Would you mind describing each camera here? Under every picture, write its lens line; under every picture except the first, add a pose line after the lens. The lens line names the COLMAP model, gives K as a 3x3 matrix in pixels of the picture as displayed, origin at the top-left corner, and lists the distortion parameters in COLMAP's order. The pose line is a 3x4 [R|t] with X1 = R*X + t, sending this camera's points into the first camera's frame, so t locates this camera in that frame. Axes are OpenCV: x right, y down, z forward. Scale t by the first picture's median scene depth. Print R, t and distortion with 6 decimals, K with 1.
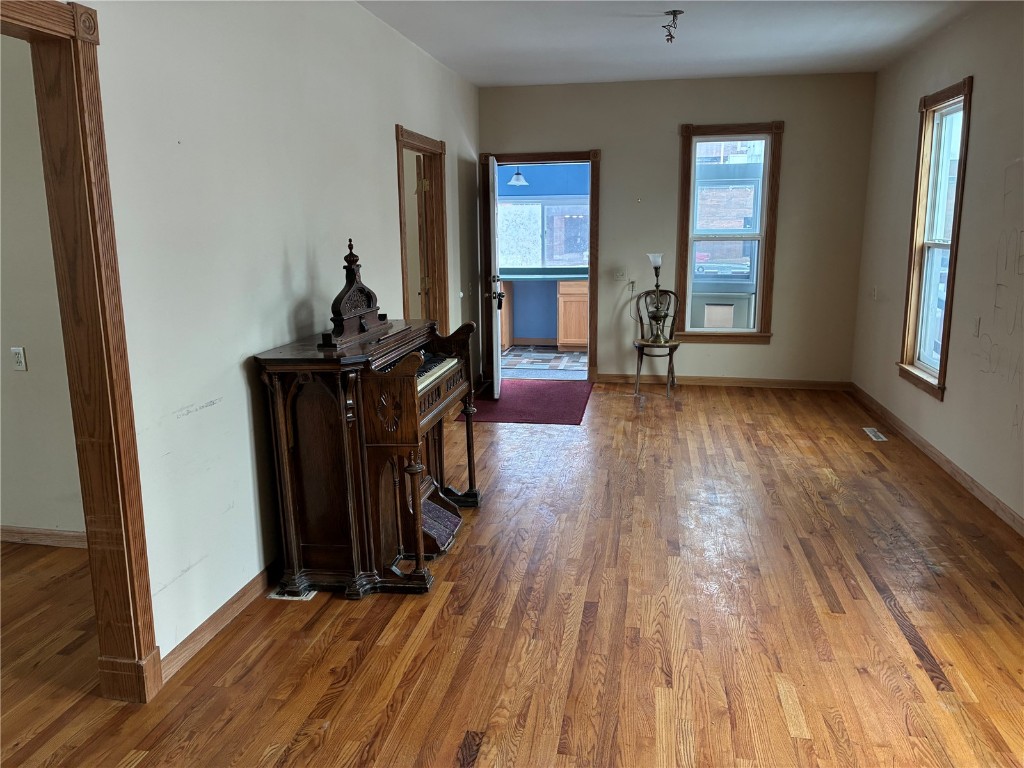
lens RADIAL K [[773.7, 0, 512.6], [0, 773.7, 381.7], [0, 0, 1]] dist [0.048391, -0.059993]
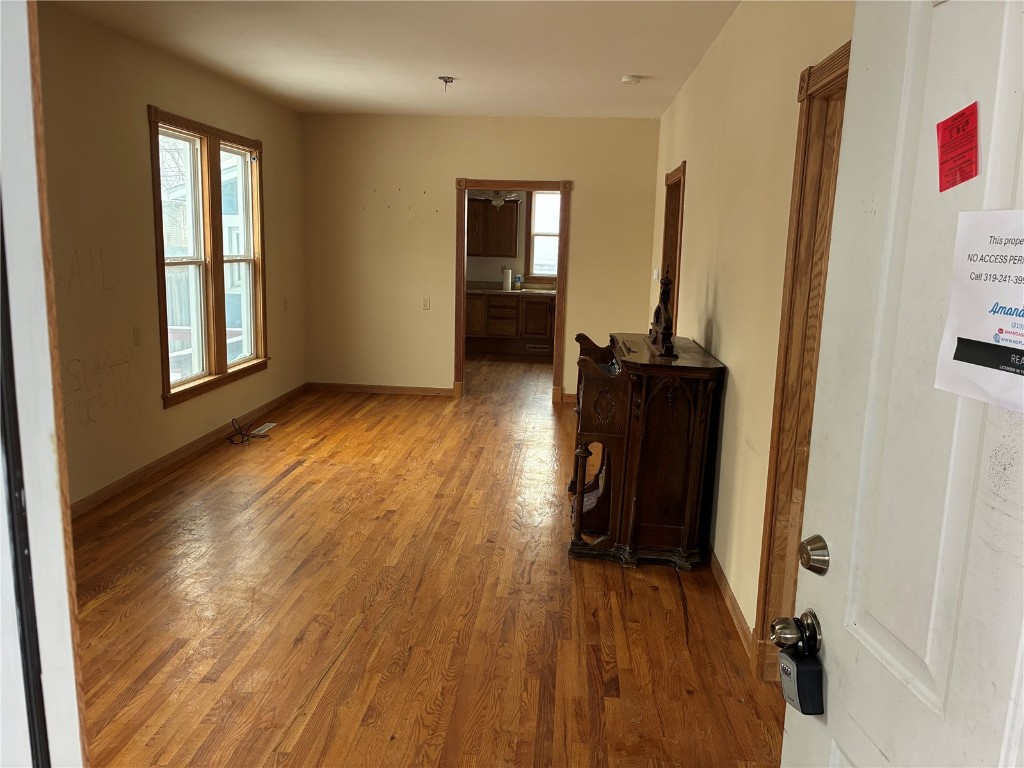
lens RADIAL K [[773.7, 0, 512.6], [0, 773.7, 381.7], [0, 0, 1]] dist [0.048391, -0.059993]
pose [[-0.995310, -0.003978, -0.096651, 0.143239], [-0.040175, 0.925909, 0.375604, -0.475376], [0.087996, 0.377726, -0.921727, 2.222368]]
